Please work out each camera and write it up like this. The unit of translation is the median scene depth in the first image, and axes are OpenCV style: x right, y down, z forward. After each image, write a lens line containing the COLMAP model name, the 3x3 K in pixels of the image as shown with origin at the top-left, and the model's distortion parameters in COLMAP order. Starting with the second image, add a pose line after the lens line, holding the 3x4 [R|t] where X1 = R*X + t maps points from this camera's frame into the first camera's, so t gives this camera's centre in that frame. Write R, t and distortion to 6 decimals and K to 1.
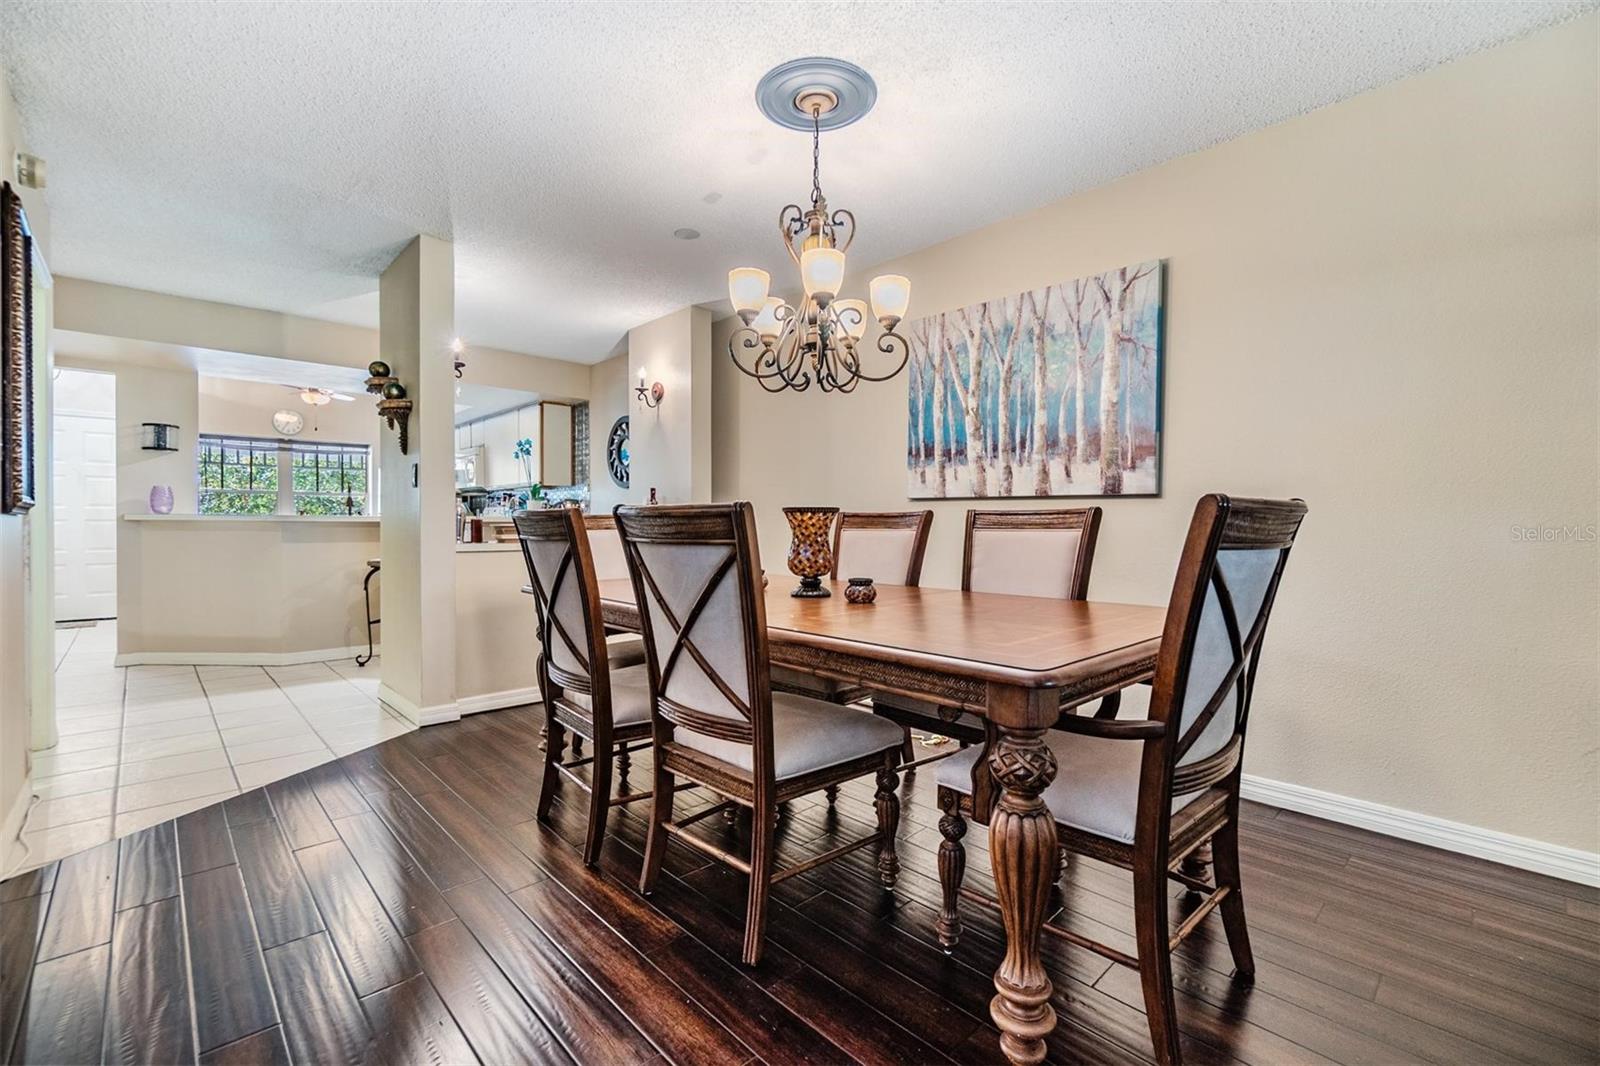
lens RADIAL K [[692.3, 0, 797.3], [0, 692.3, 527.2], [0, 0, 1]] dist [-0.003559, -0.000412]
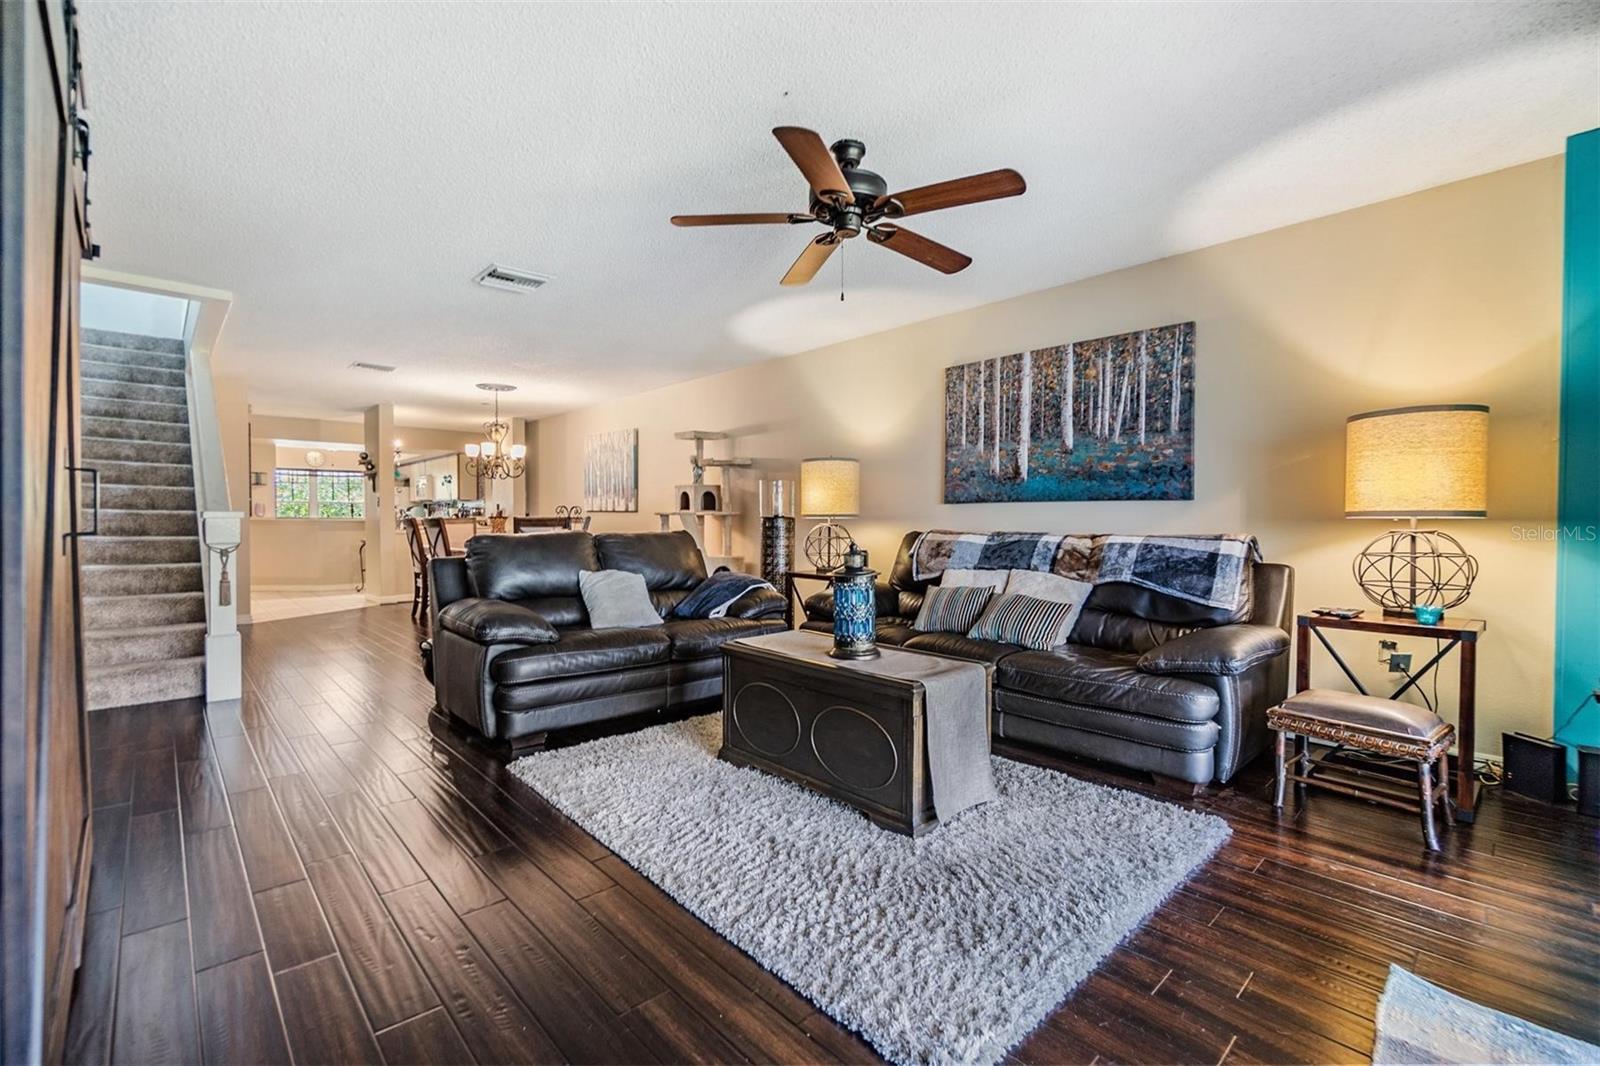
lens RADIAL K [[692.3, 0, 797.3], [0, 692.3, 527.2], [0, 0, 1]] dist [-0.003559, -0.000412]
pose [[0.999995, -0.000751, 0.003042, 0.863211], [0.000741, 0.999995, 0.003059, 0.007993], [-0.003044, -0.003057, 0.999991, -1.357159]]
